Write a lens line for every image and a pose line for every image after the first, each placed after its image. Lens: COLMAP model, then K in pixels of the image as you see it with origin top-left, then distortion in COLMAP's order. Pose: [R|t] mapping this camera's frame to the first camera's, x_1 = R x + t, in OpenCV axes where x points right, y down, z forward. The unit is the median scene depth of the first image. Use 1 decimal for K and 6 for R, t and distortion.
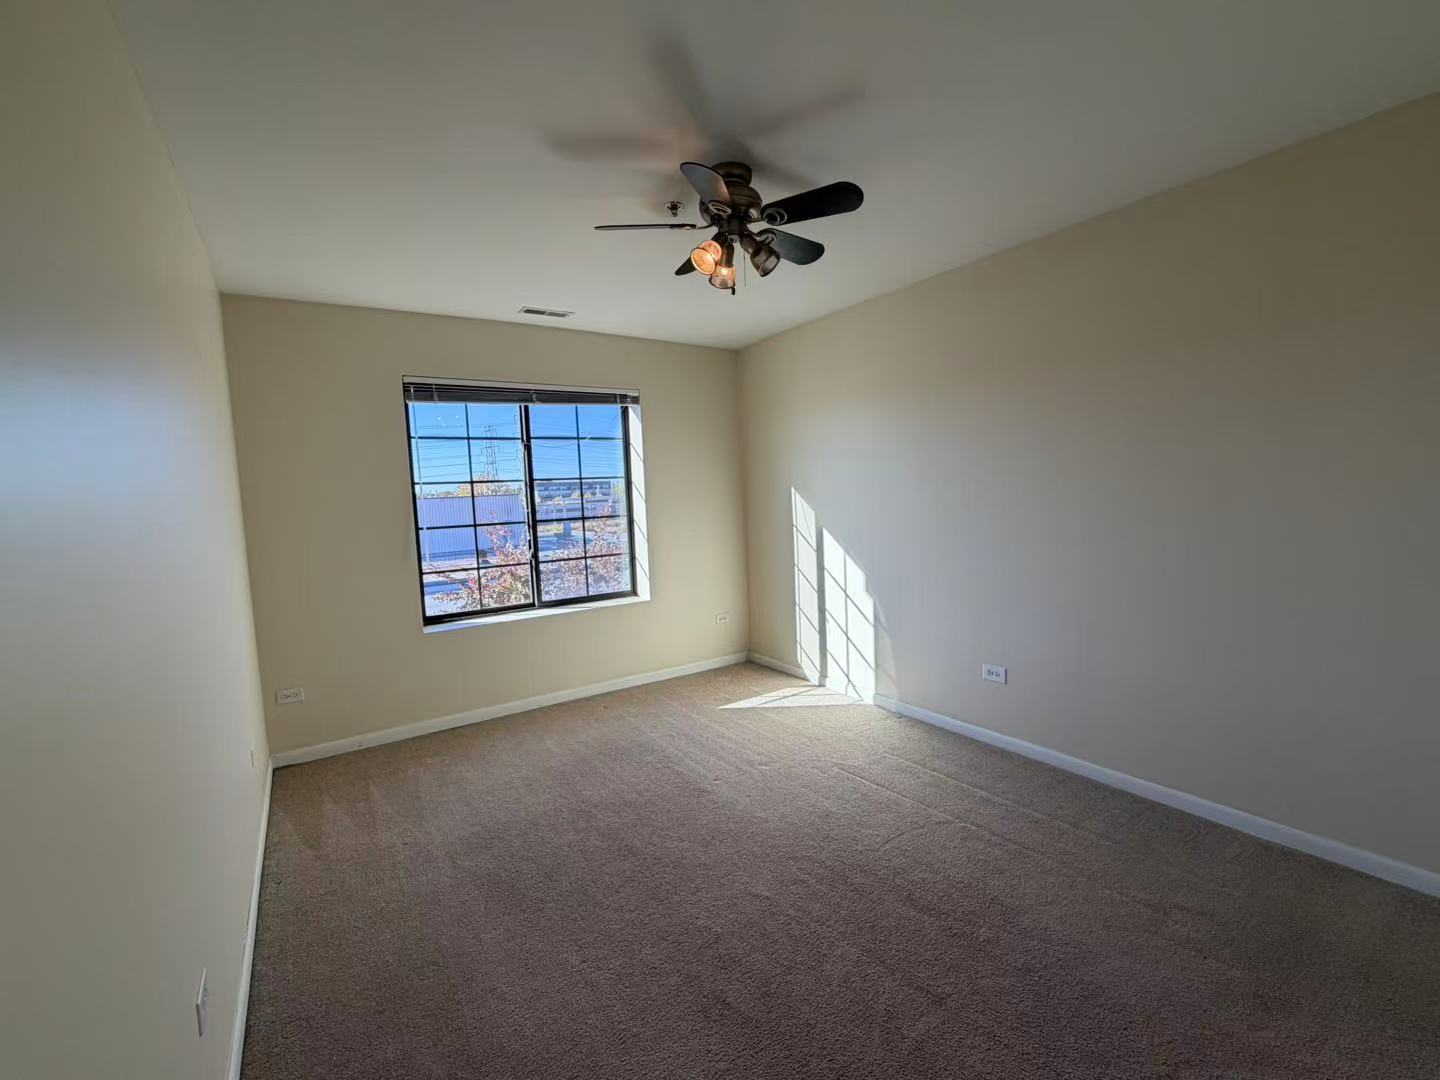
lens RADIAL K [[633.1, 0, 720.0], [0, 633.1, 540.0], [0, 0, 1]] dist [-0.001620, -0.000183]
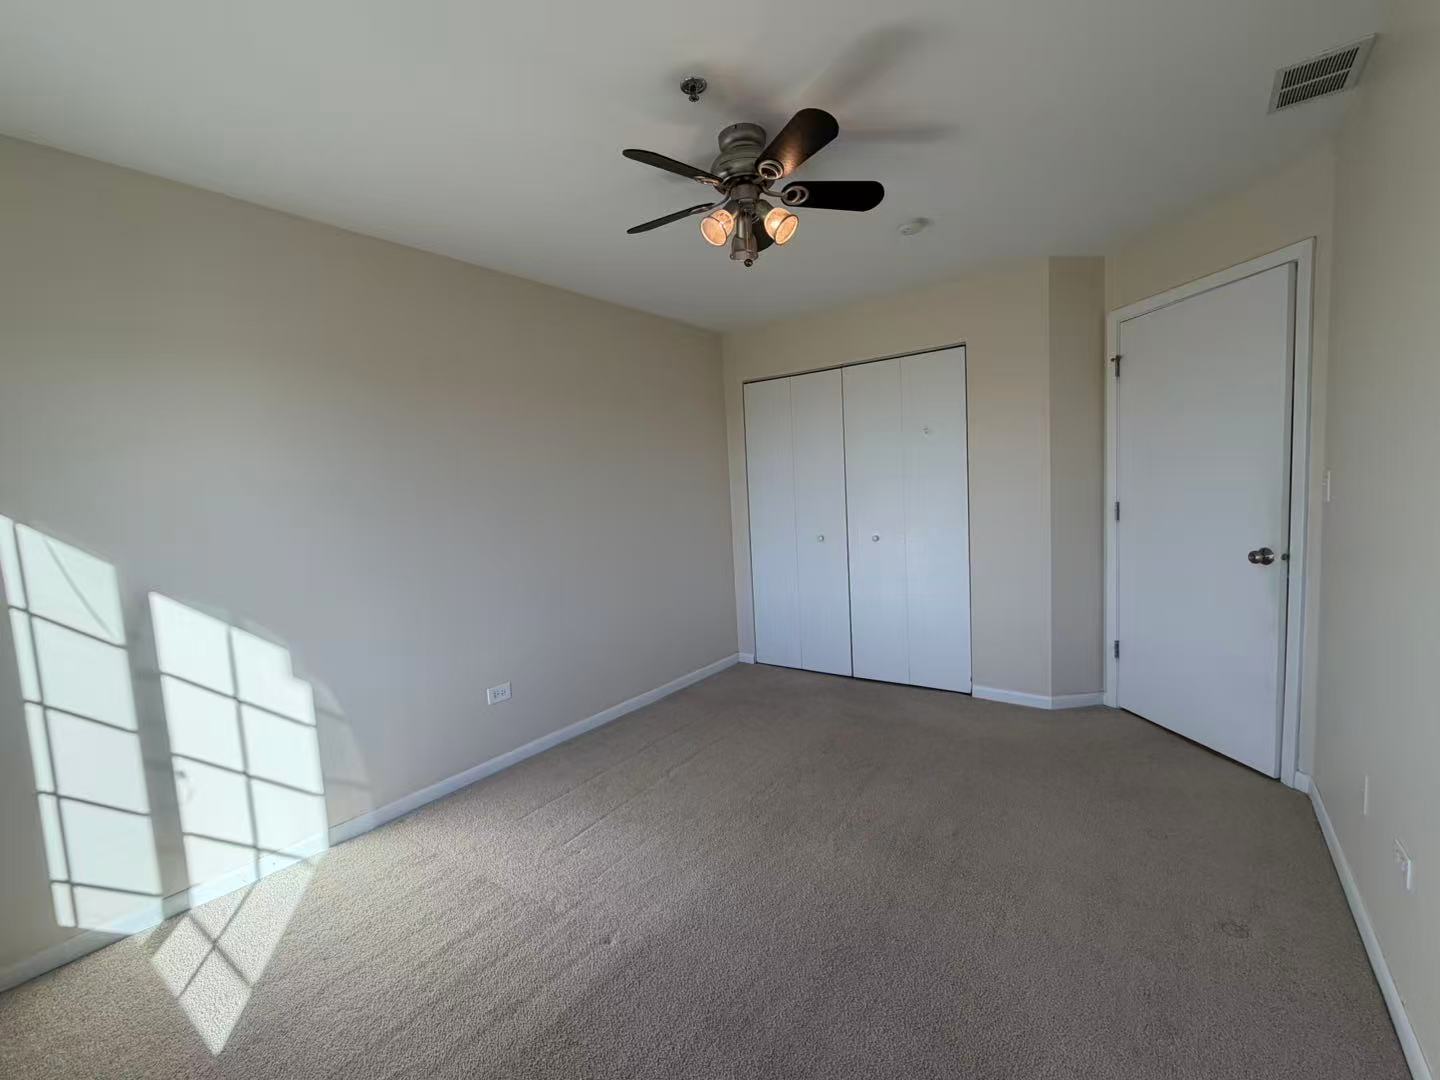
lens RADIAL K [[633.1, 0, 720.0], [0, 633.1, 540.0], [0, 0, 1]] dist [-0.001620, -0.000183]
pose [[-0.356277, -0.018292, 0.934201, -0.483172], [0.137475, 0.987902, 0.071772, -0.036803], [-0.924212, 0.154000, -0.349452, 0.812341]]
